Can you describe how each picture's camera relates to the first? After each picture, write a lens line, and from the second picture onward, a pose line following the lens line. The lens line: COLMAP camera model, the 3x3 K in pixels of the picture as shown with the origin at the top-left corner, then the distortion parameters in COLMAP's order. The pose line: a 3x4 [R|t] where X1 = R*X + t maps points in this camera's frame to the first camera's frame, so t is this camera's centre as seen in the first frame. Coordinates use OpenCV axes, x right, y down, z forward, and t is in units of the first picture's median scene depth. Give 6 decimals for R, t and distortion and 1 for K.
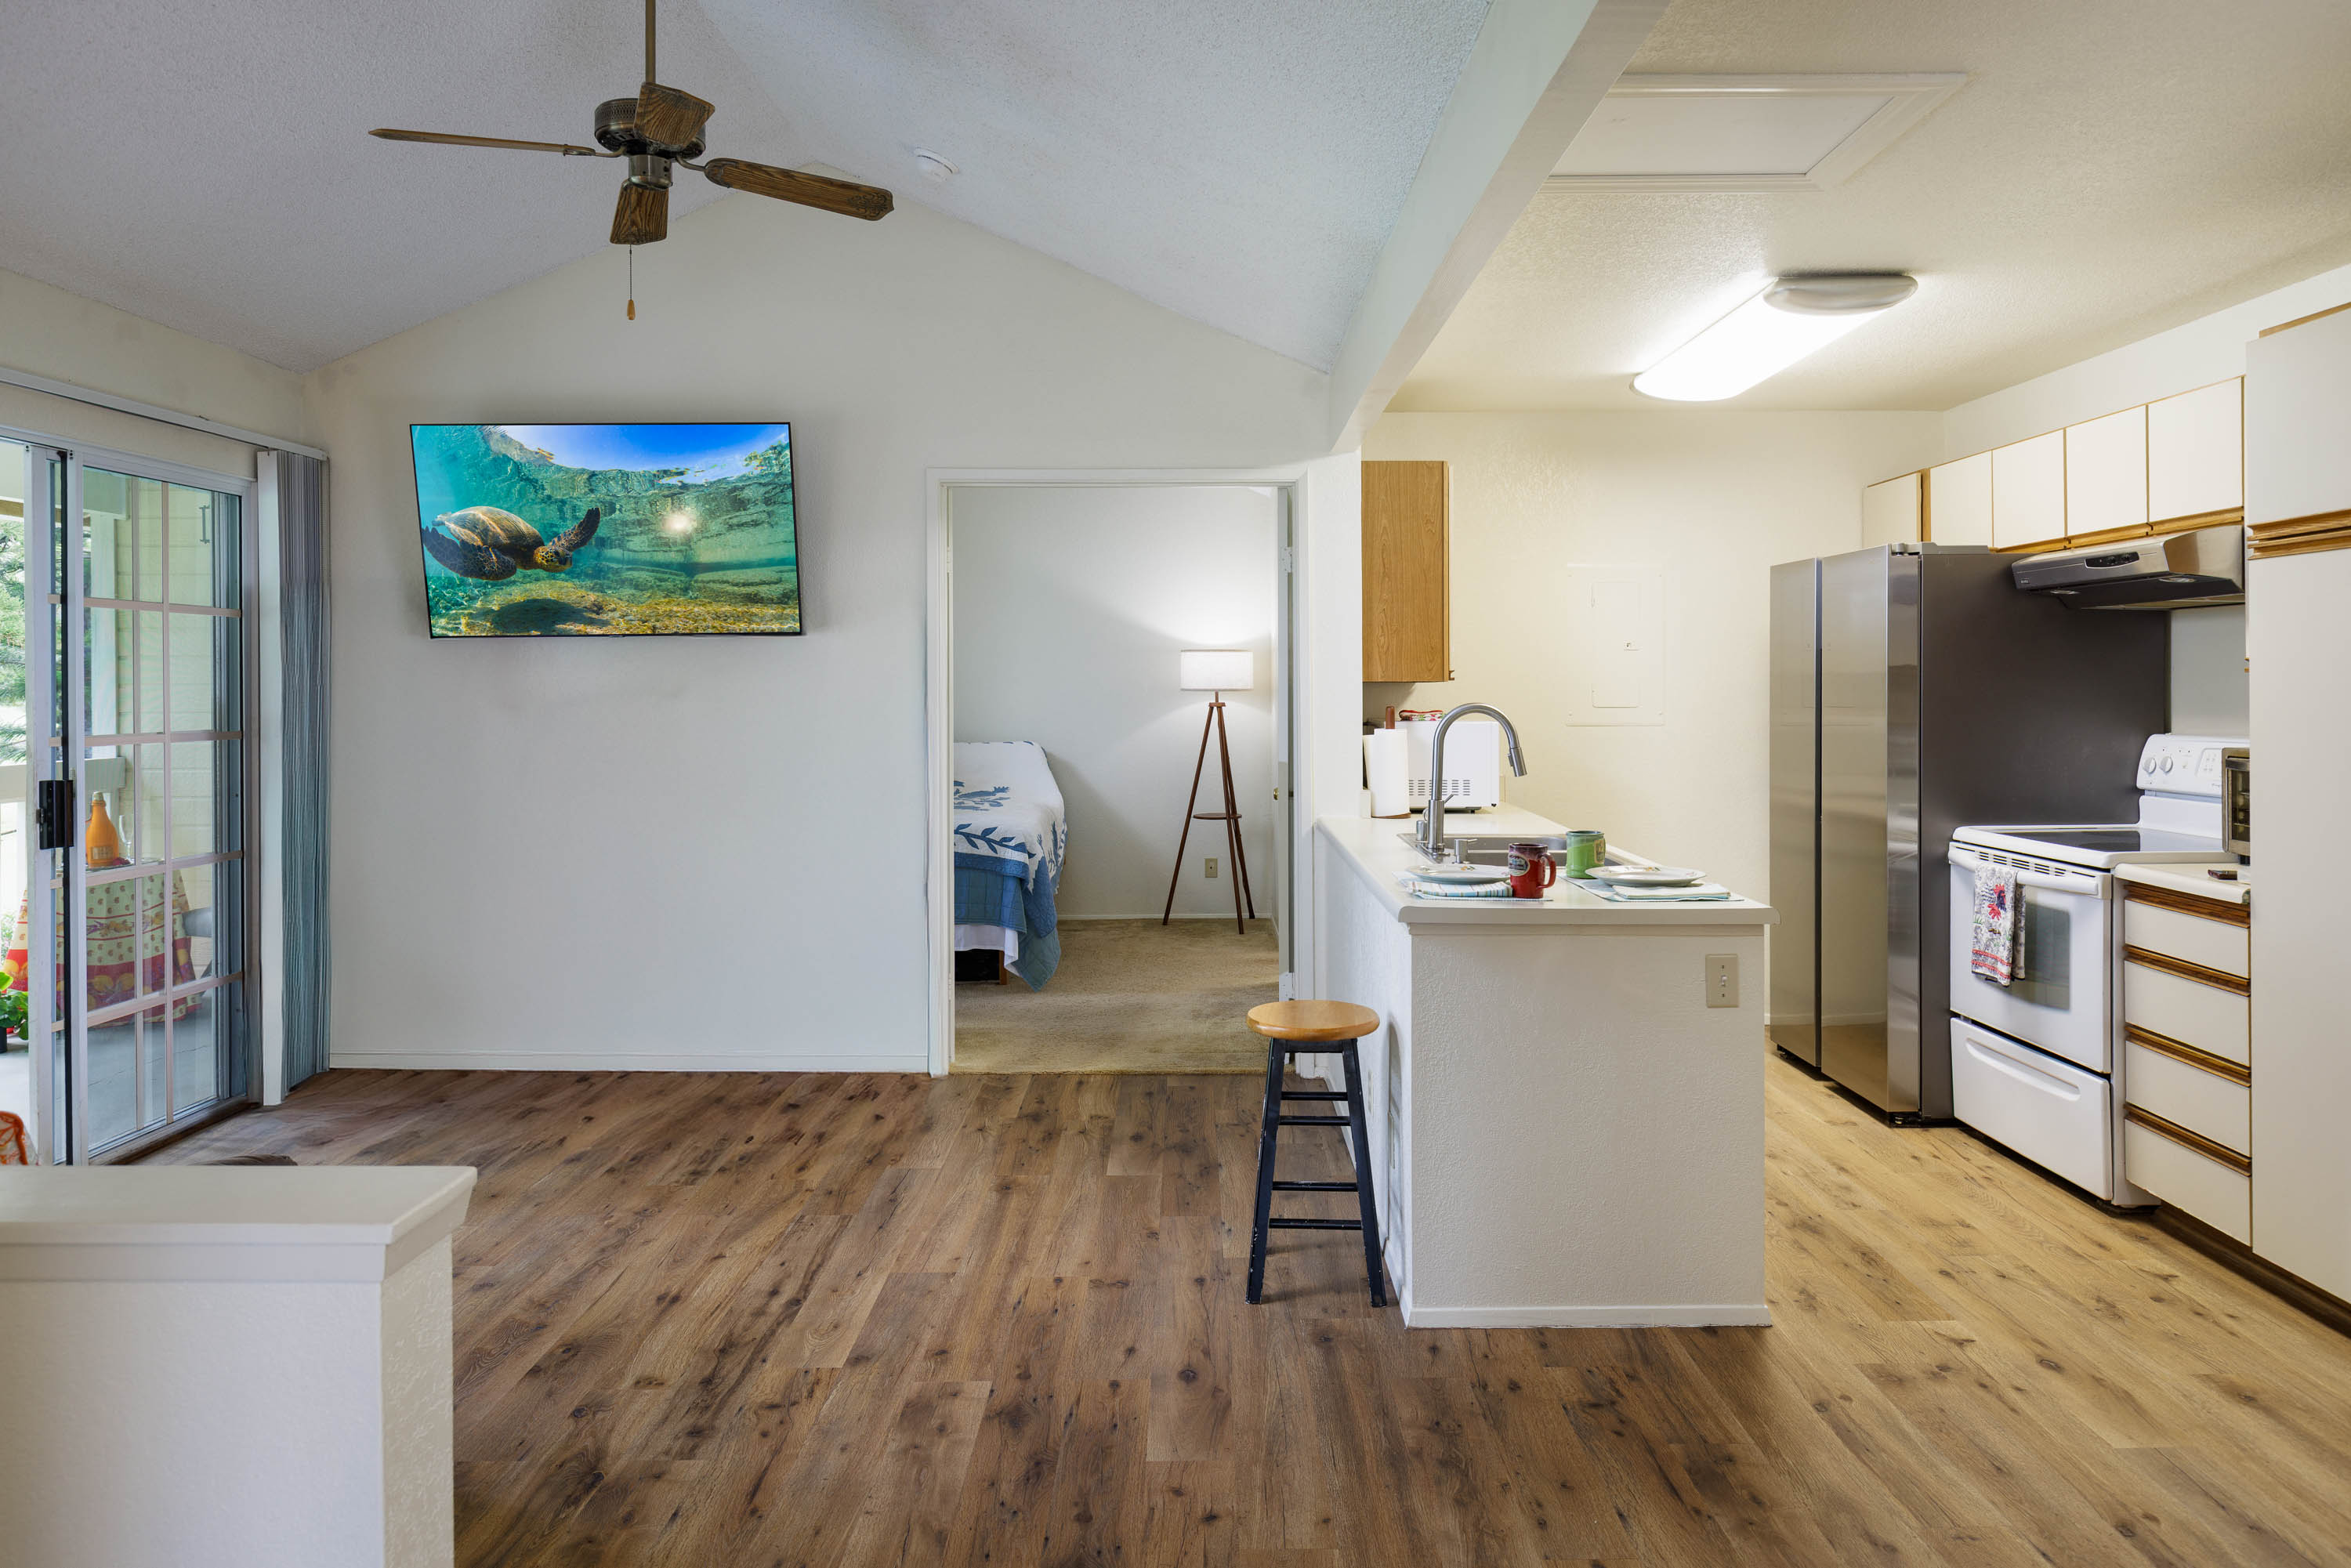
lens RADIAL K [[1496.4, 0, 1176.0], [0, 1496.4, 684.3], [0, 0, 1]] dist [0.004169, -0.002548]
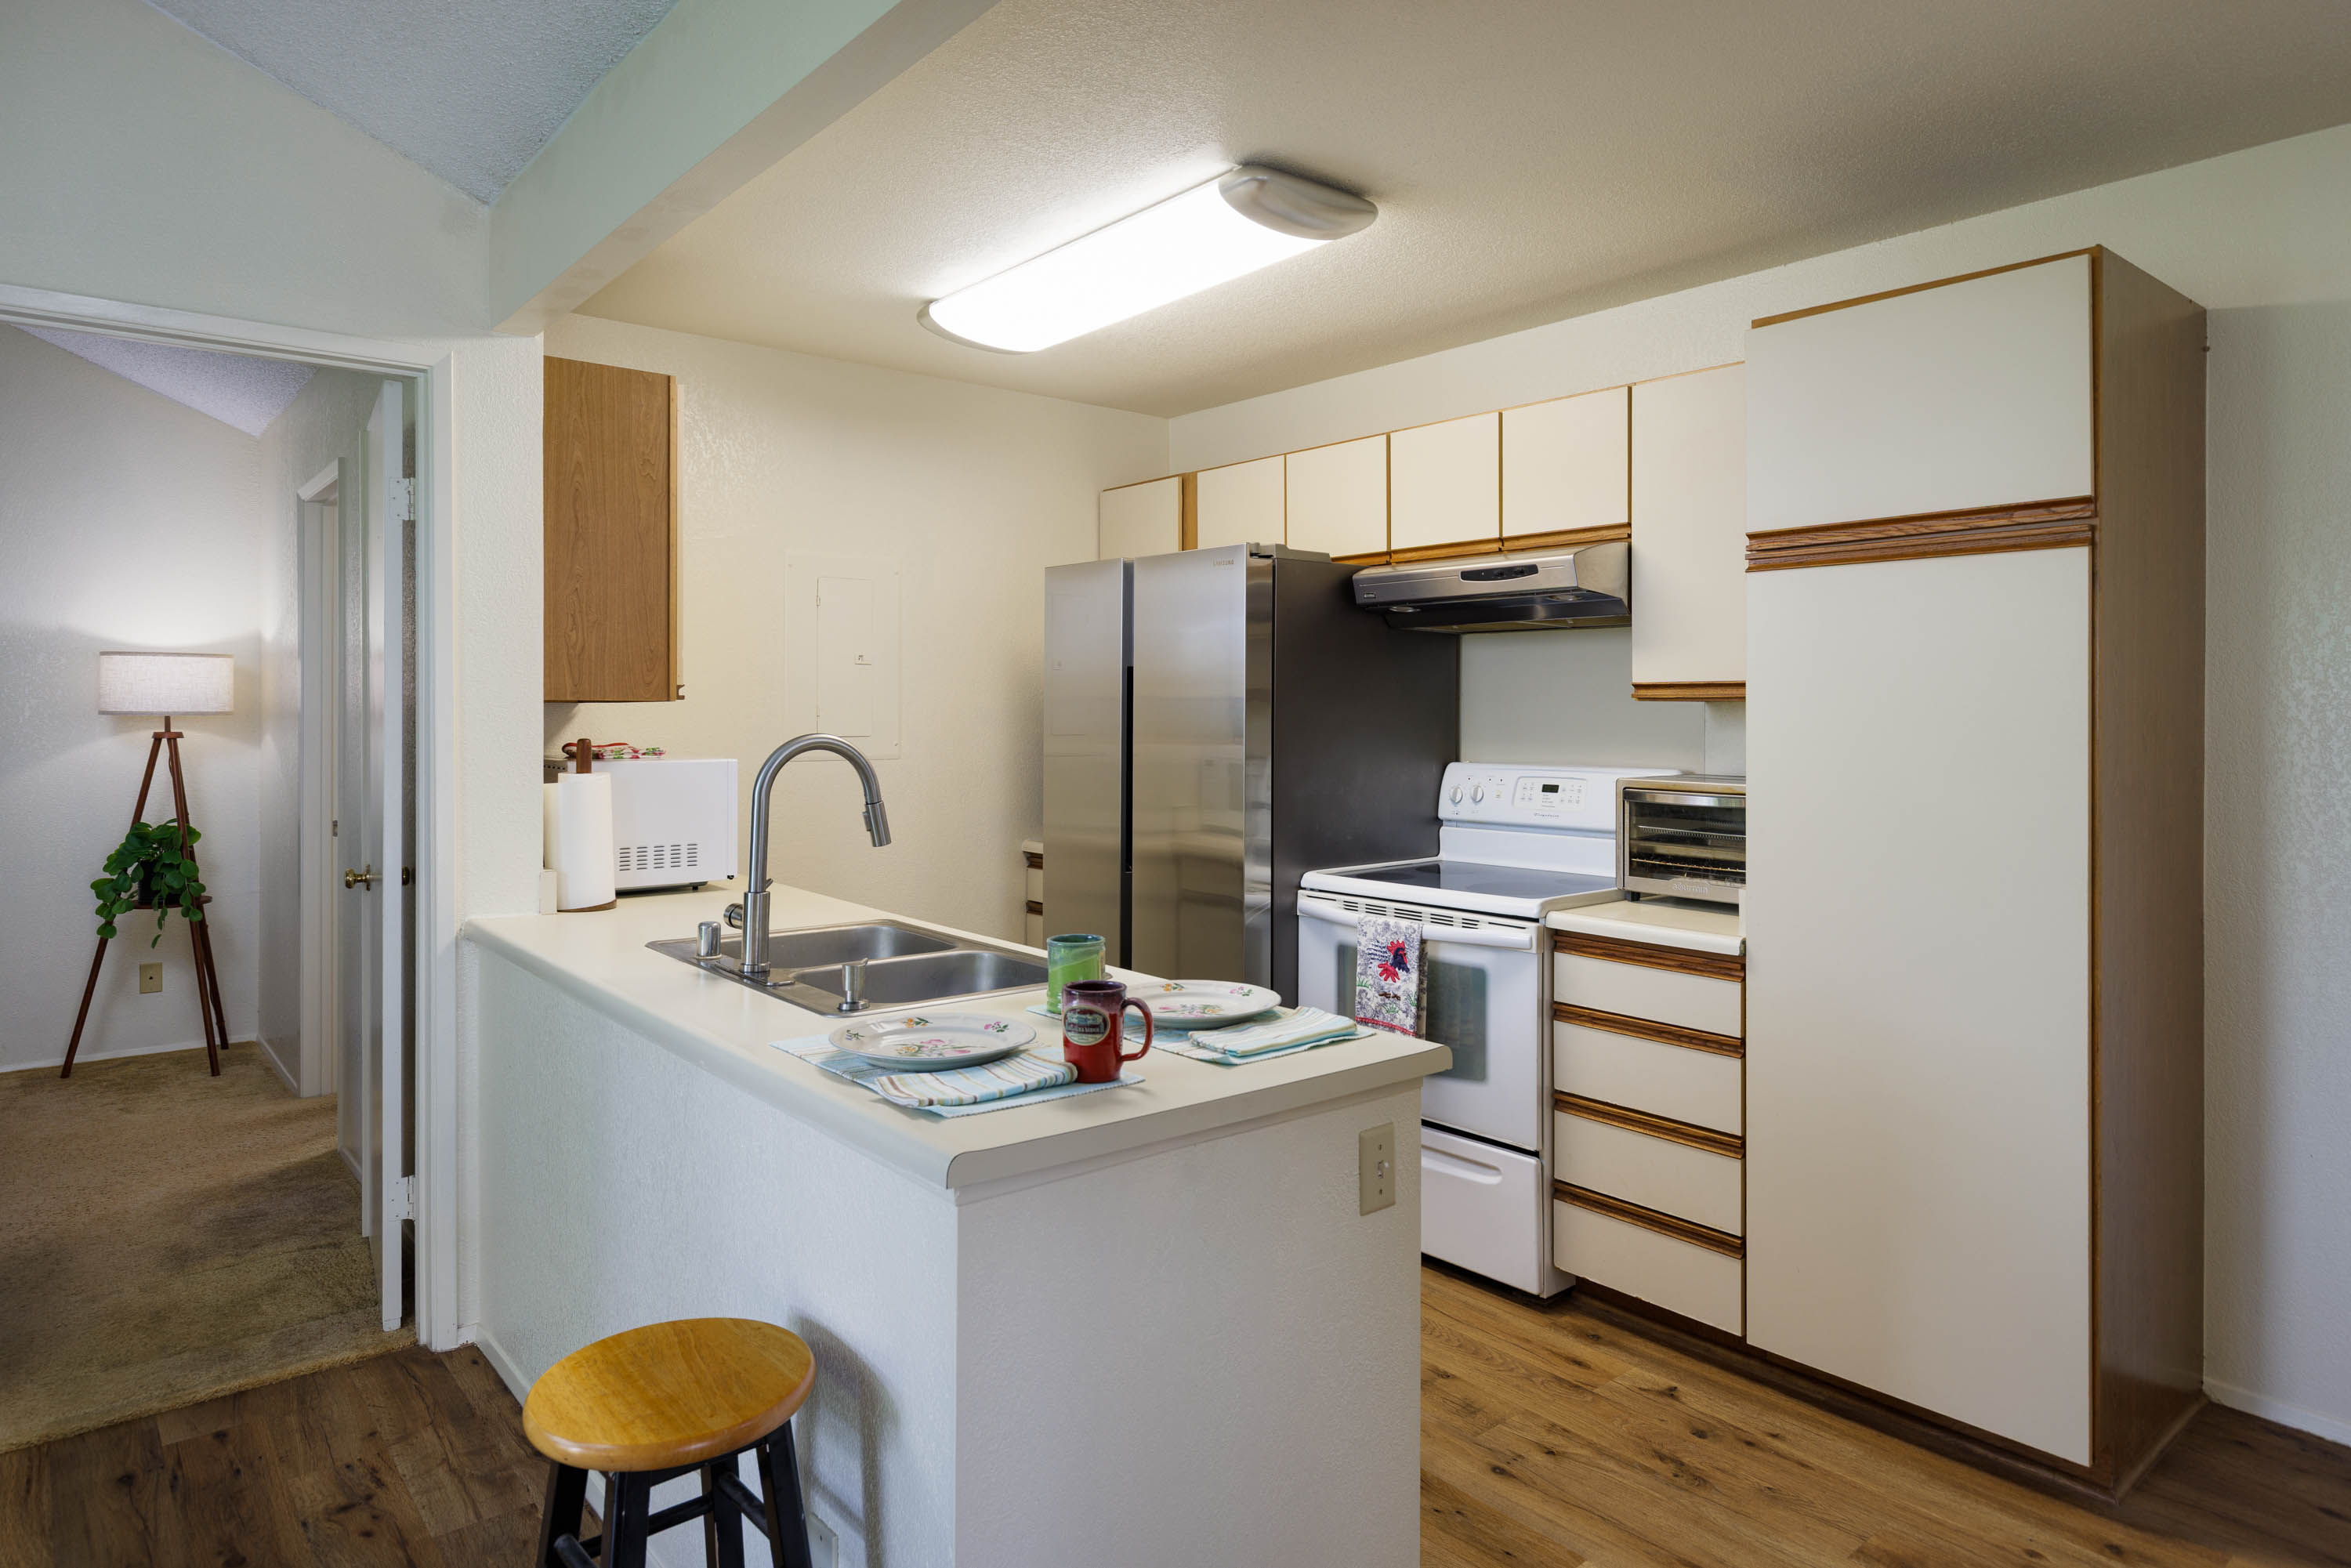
lens RADIAL K [[1404.0, 0, 1187.8], [0, 1404.0, 710.8], [0, 0, 1]] dist [0.015857, -0.007170]
pose [[0.763336, 0.005313, 0.645979, -0.073989], [-0.005231, 0.999984, -0.002043, 0.003376], [-0.645980, -0.001819, 0.763352, 0.502210]]
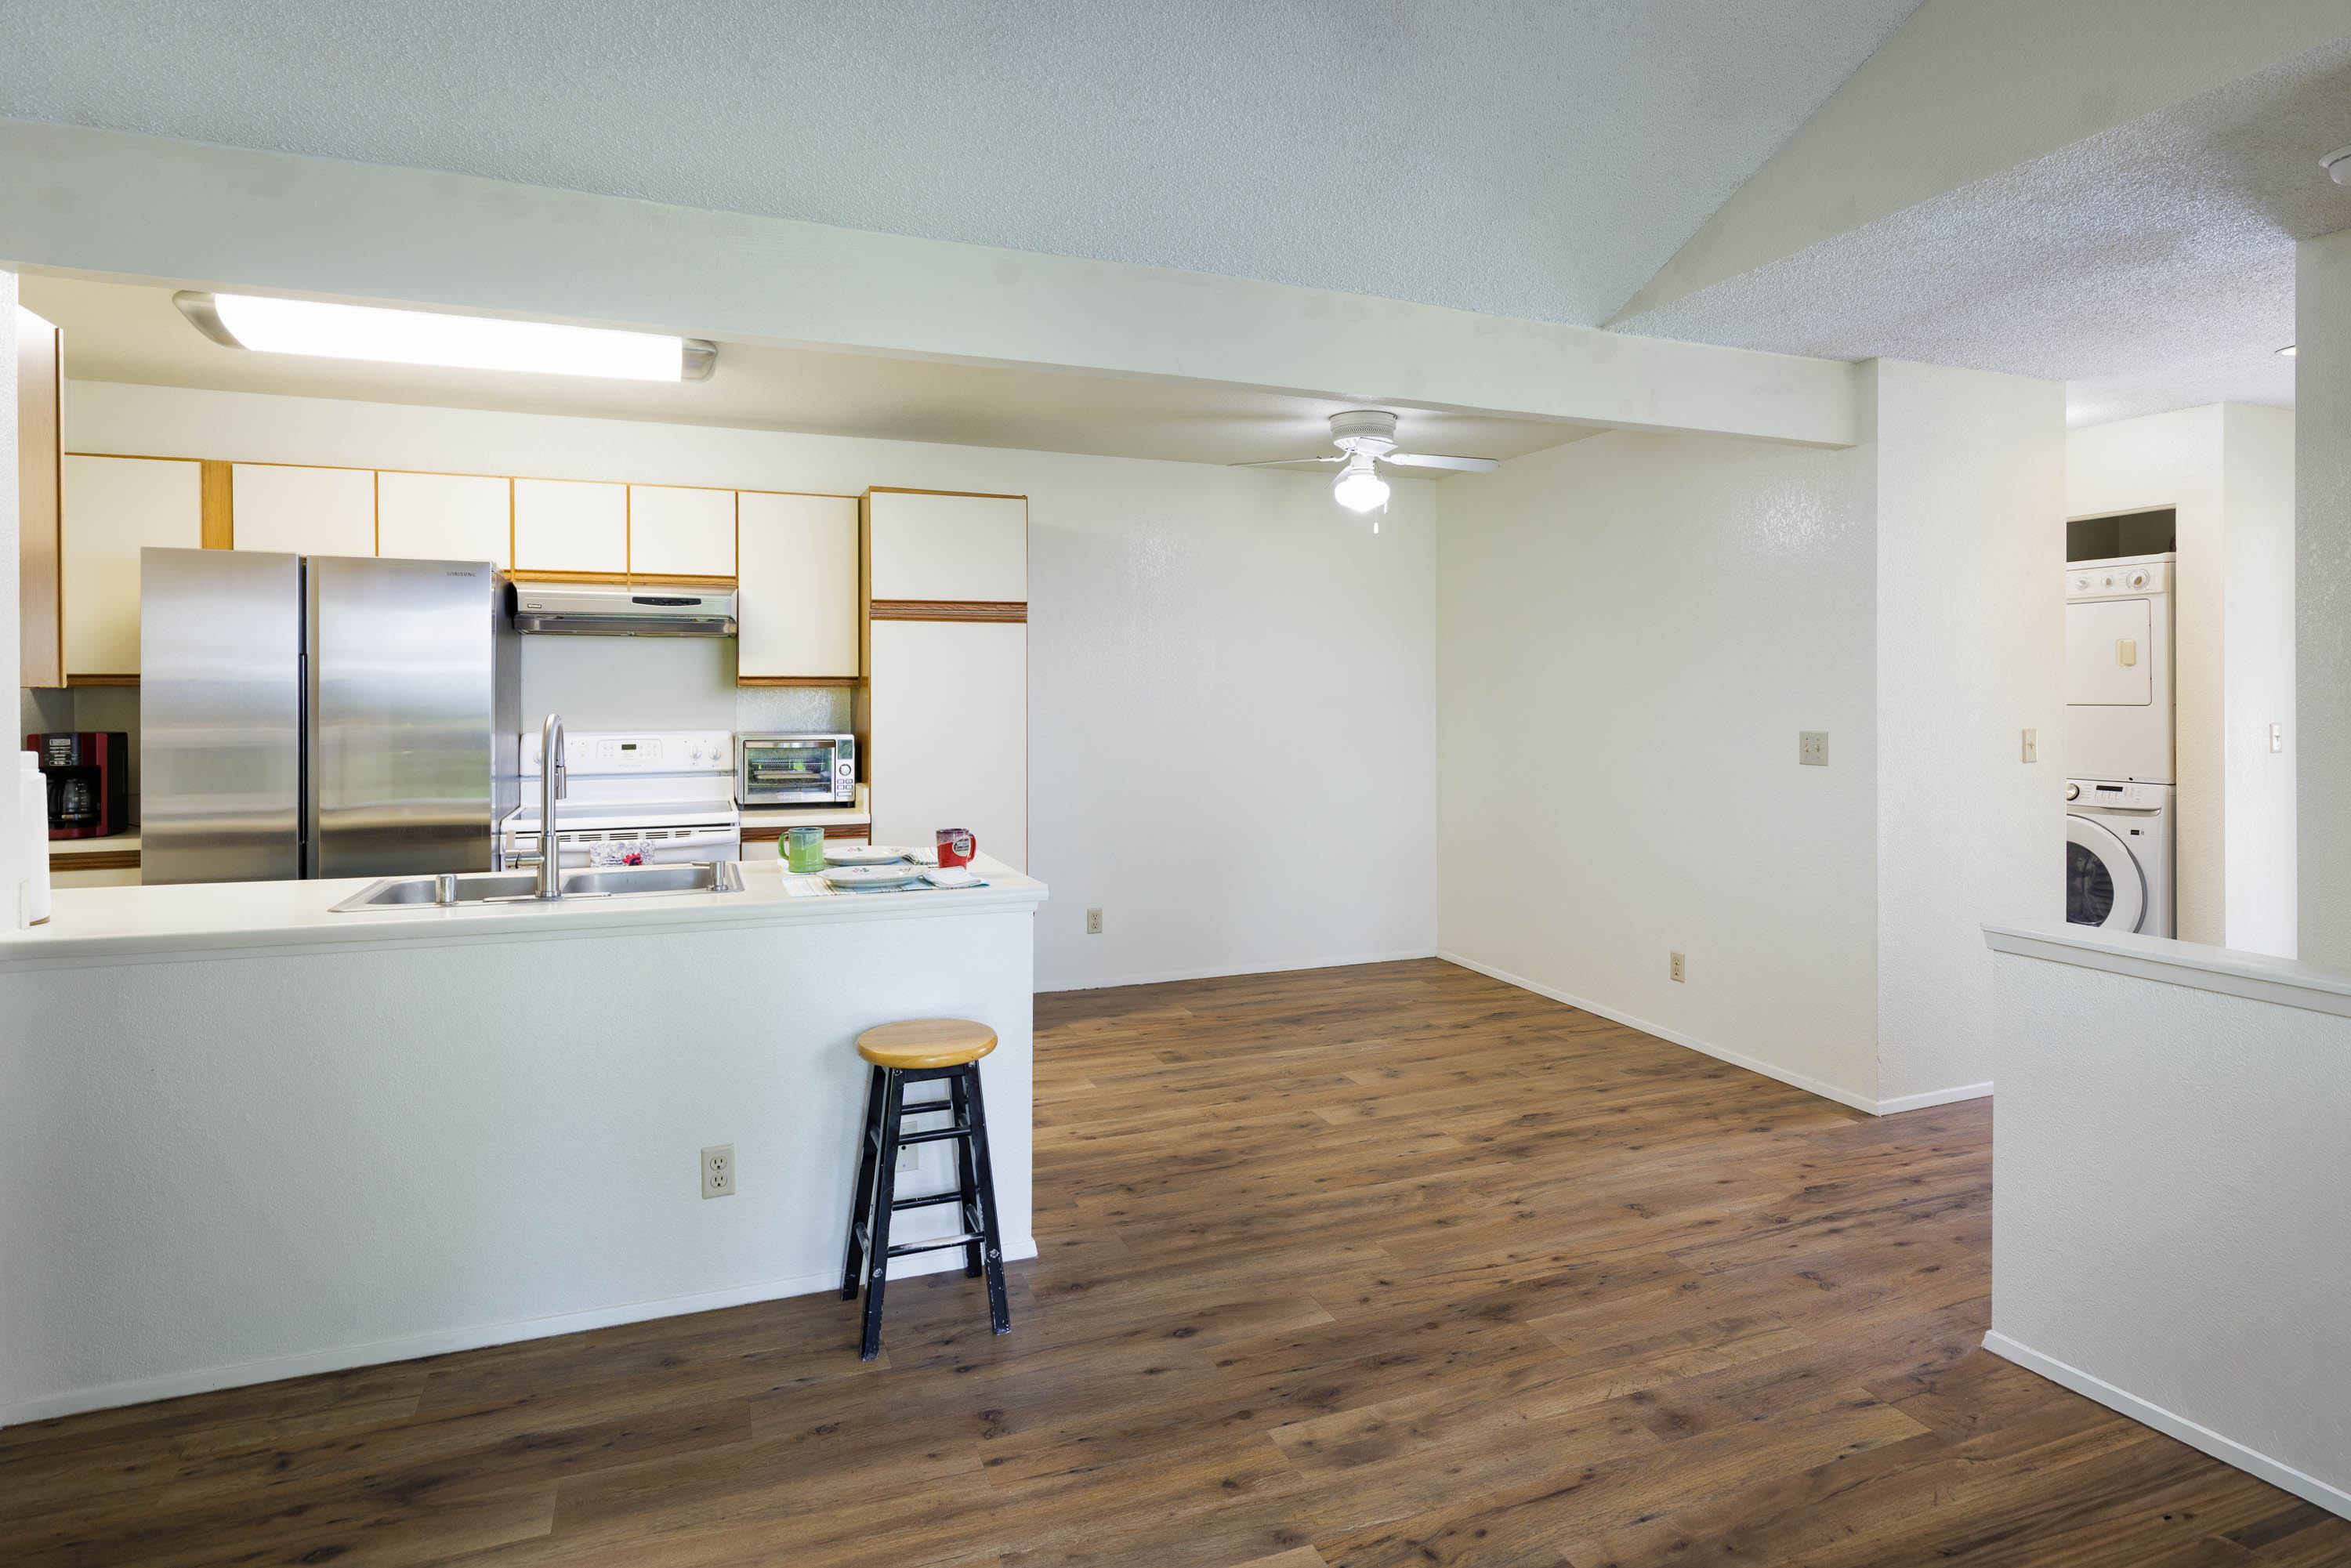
lens RADIAL K [[1292.4, 0, 1193.2], [0, 1292.4, 690.9], [0, 0, 1]] dist [0.004900, 0.000140]
pose [[-0.381396, 0.001881, 0.924410, -0.681974], [0.000016, 0.999998, -0.002029, 0.000428], [-0.924412, -0.000759, -0.381395, 1.073345]]
